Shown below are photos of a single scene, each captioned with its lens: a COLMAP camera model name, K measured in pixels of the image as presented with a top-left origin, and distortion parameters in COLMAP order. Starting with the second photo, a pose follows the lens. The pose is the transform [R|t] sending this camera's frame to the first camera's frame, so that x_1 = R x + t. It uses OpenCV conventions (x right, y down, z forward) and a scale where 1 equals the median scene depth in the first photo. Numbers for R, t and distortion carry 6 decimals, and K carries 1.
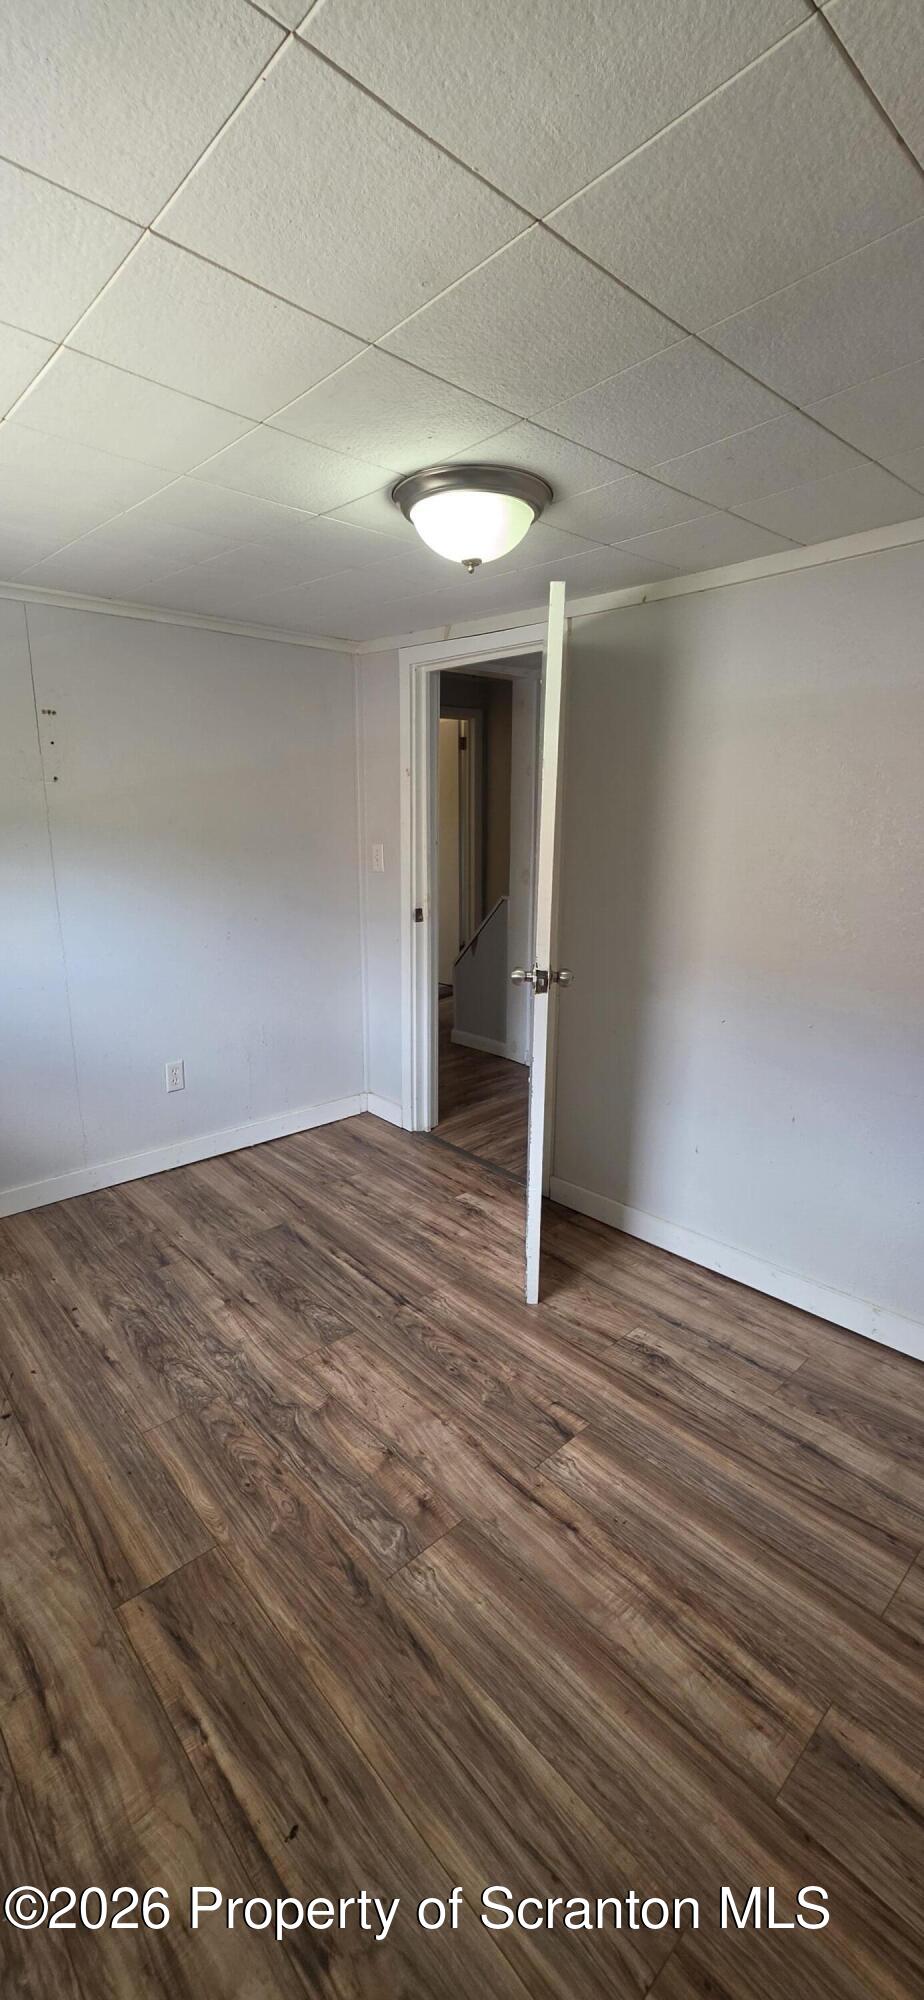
lens RADIAL K [[788.9, 0, 462.0], [0, 788.9, 1000.0], [0, 0, 1]] dist [-0.018996, -0.000058]
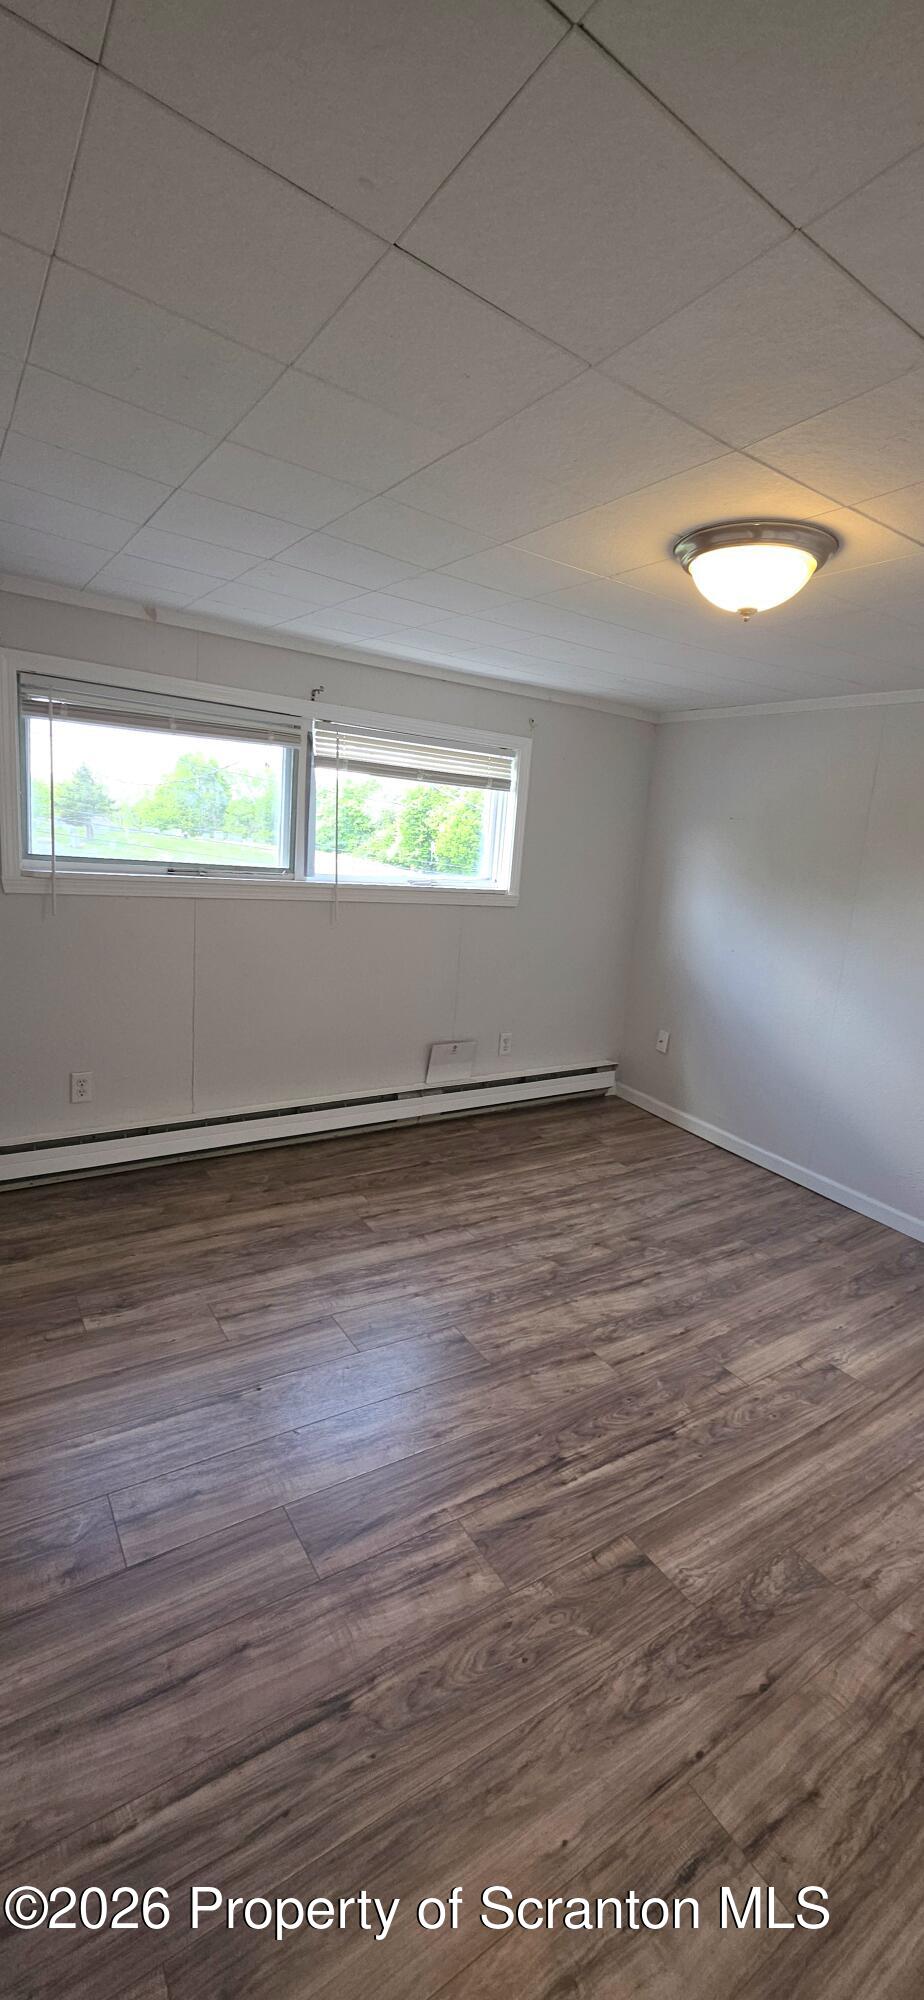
lens RADIAL K [[788.9, 0, 462.0], [0, 788.9, 1000.0], [0, 0, 1]] dist [-0.018996, -0.000058]
pose [[0.154023, -0.176707, 0.972138, -0.676642], [0.111389, 0.980711, 0.160617, -0.181006], [-0.981769, 0.083546, 0.170736, 0.700373]]
